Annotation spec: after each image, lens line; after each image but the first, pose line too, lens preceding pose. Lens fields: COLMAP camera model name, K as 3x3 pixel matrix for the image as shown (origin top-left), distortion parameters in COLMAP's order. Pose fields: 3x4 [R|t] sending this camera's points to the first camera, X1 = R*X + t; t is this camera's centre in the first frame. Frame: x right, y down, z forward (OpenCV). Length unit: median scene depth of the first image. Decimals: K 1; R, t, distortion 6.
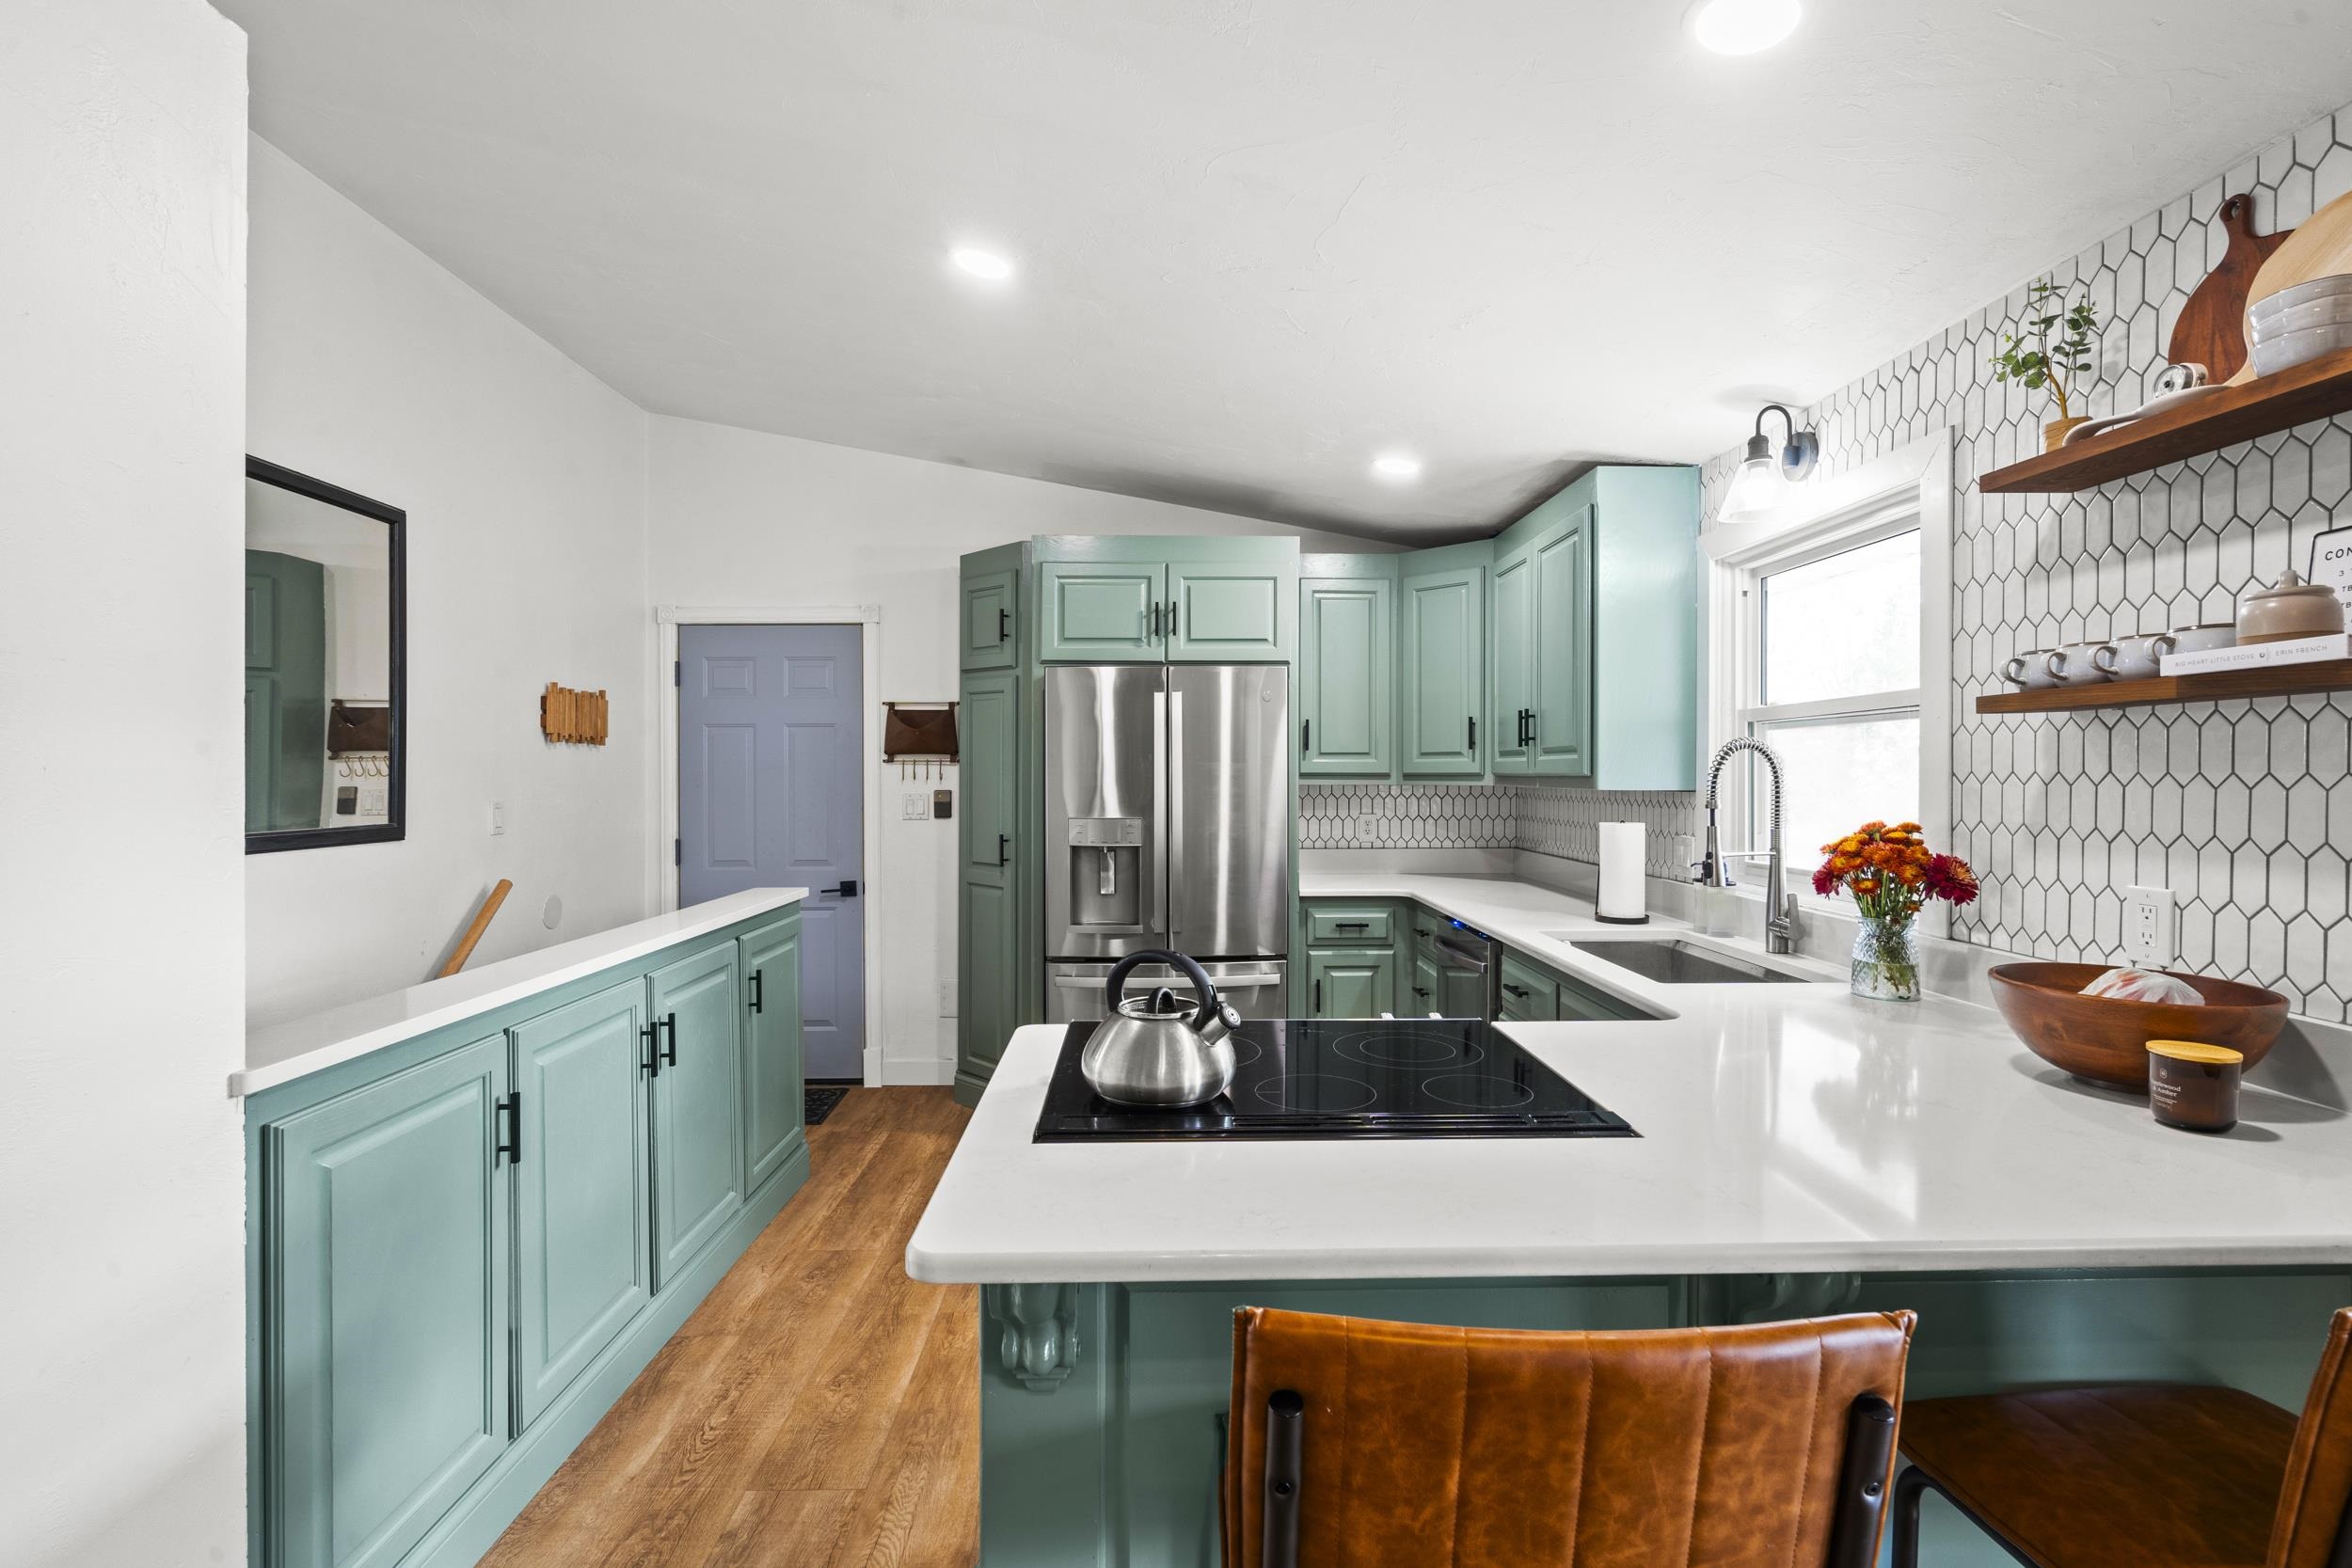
lens RADIAL K [[1075.2, 0, 1176.9], [0, 1075.2, 780.9], [0, 0, 1]] dist [-0.004186, 0.001755]
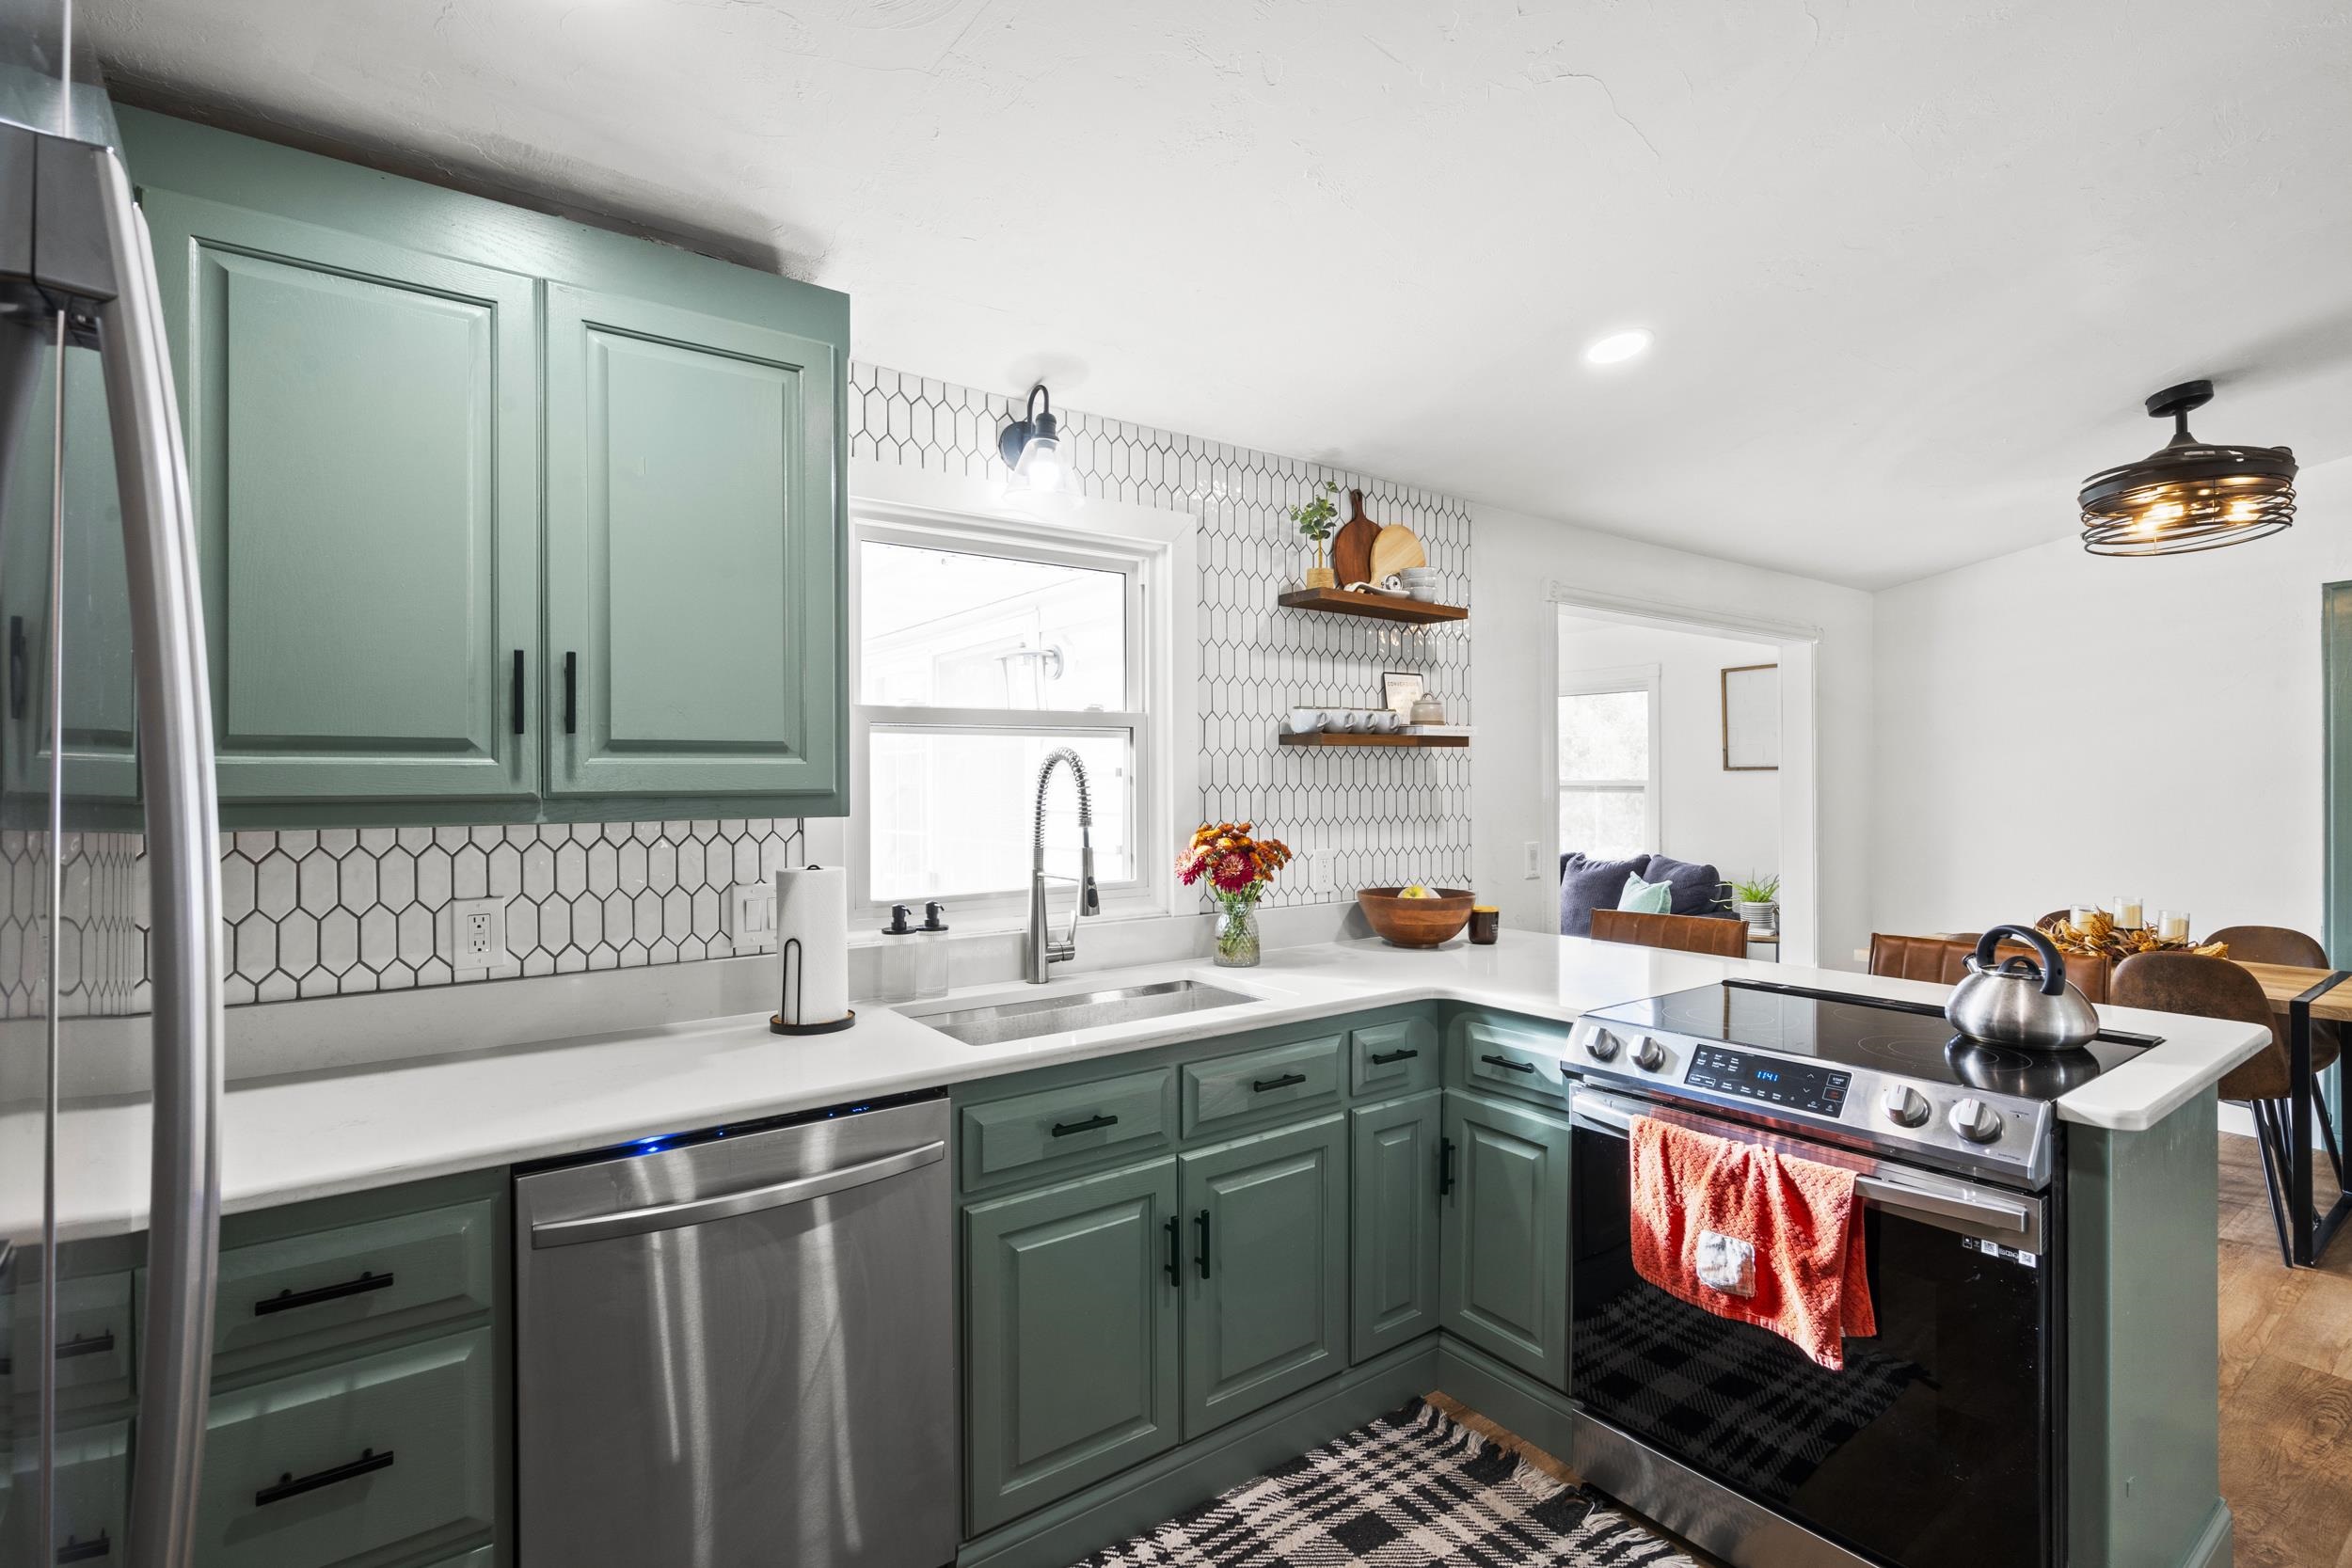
lens RADIAL K [[1075.2, 0, 1189.1], [0, 1075.2, 772.5], [0, 0, 1]] dist [-0.004186, 0.001755]
pose [[-0.574414, 0.007215, 0.818533, -0.407135], [0.010509, 0.999944, -0.001439, -0.025721], [-0.818497, 0.007776, -0.574458, 2.189455]]
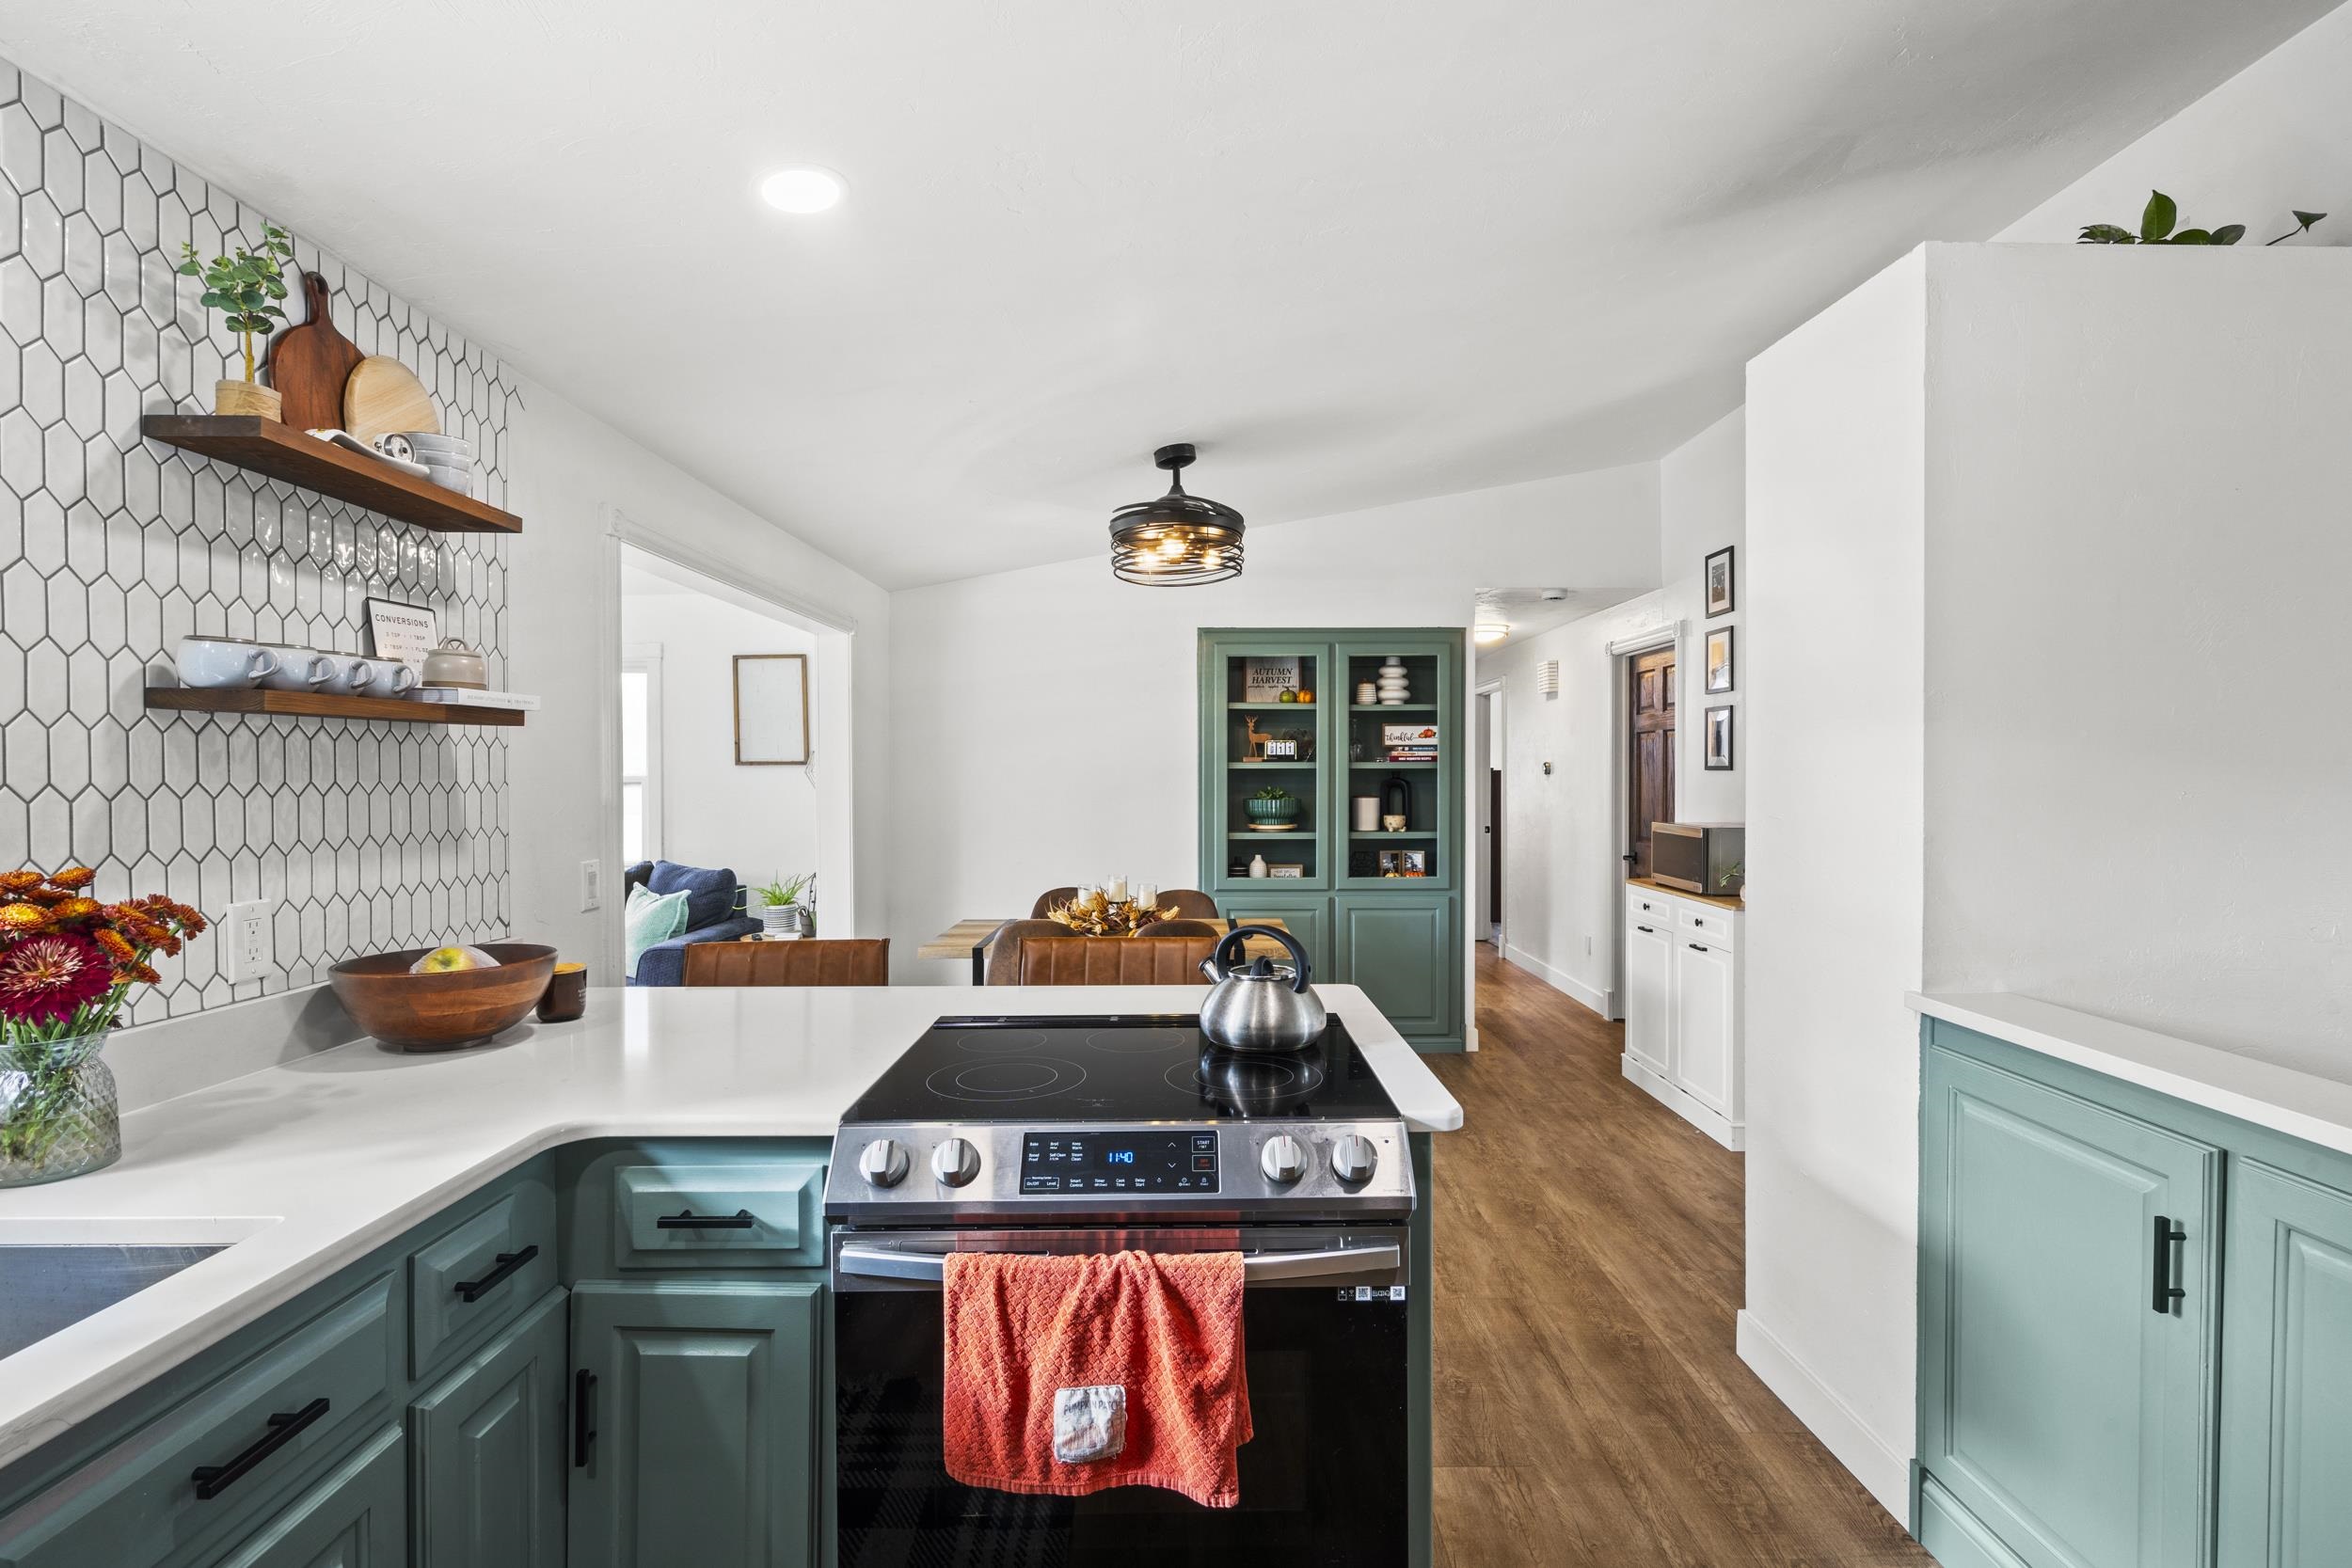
lens RADIAL K [[1075.2, 0, 1191.1], [0, 1075.2, 782.8], [0, 0, 1]] dist [-0.004186, 0.001755]
pose [[-0.999813, 0.000976, 0.019290, 0.040560], [0.001341, 0.999820, 0.018929, -0.024972], [-0.019269, 0.018952, -0.999635, 1.948188]]
